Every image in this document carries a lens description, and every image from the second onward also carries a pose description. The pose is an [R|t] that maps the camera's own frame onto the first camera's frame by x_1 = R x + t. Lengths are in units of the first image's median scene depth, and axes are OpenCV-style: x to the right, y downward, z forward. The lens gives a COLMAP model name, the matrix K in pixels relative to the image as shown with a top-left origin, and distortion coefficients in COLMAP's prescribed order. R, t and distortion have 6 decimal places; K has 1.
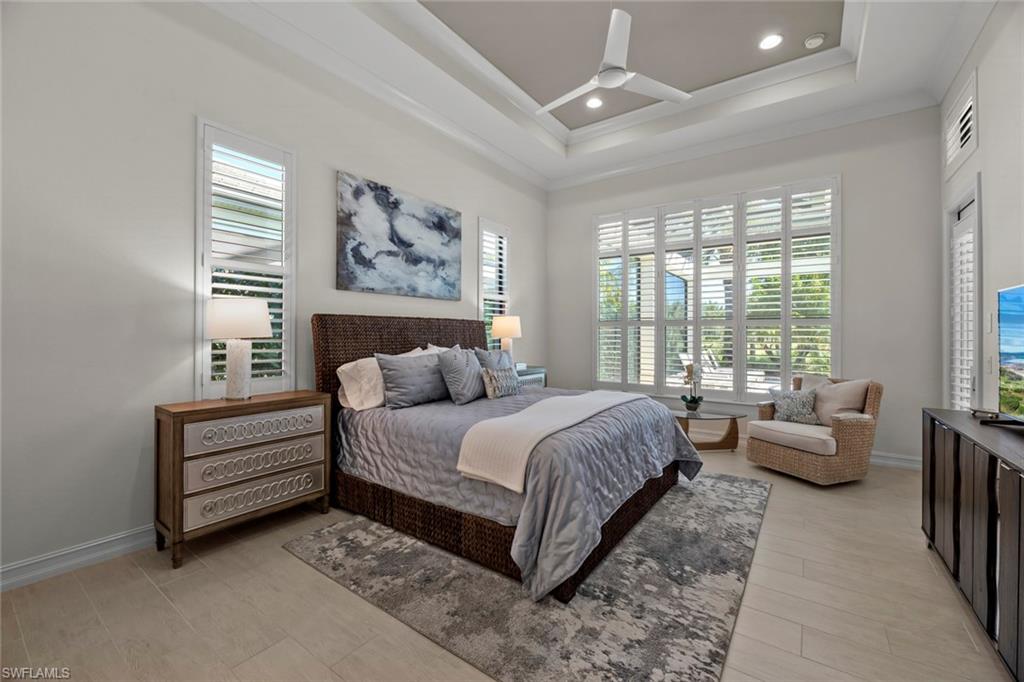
lens RADIAL K [[420.0, 0, 510.8], [0, 420.0, 339.5], [0, 0, 1]] dist [-0.001993, -0.000882]
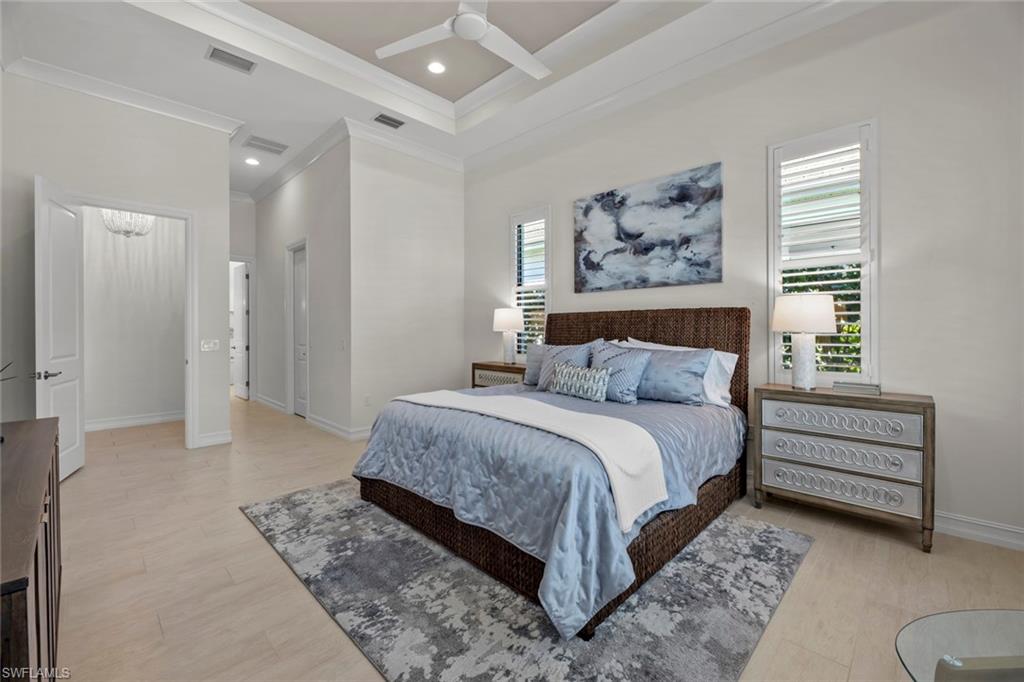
lens RADIAL K [[420.0, 0, 510.8], [0, 420.0, 339.5], [0, 0, 1]] dist [-0.001993, -0.000882]
pose [[-0.163687, 0.013603, -0.986419, 0.816593], [-0.020468, 0.999643, 0.017182, 0.004004], [0.986300, 0.023003, -0.163350, 0.932855]]
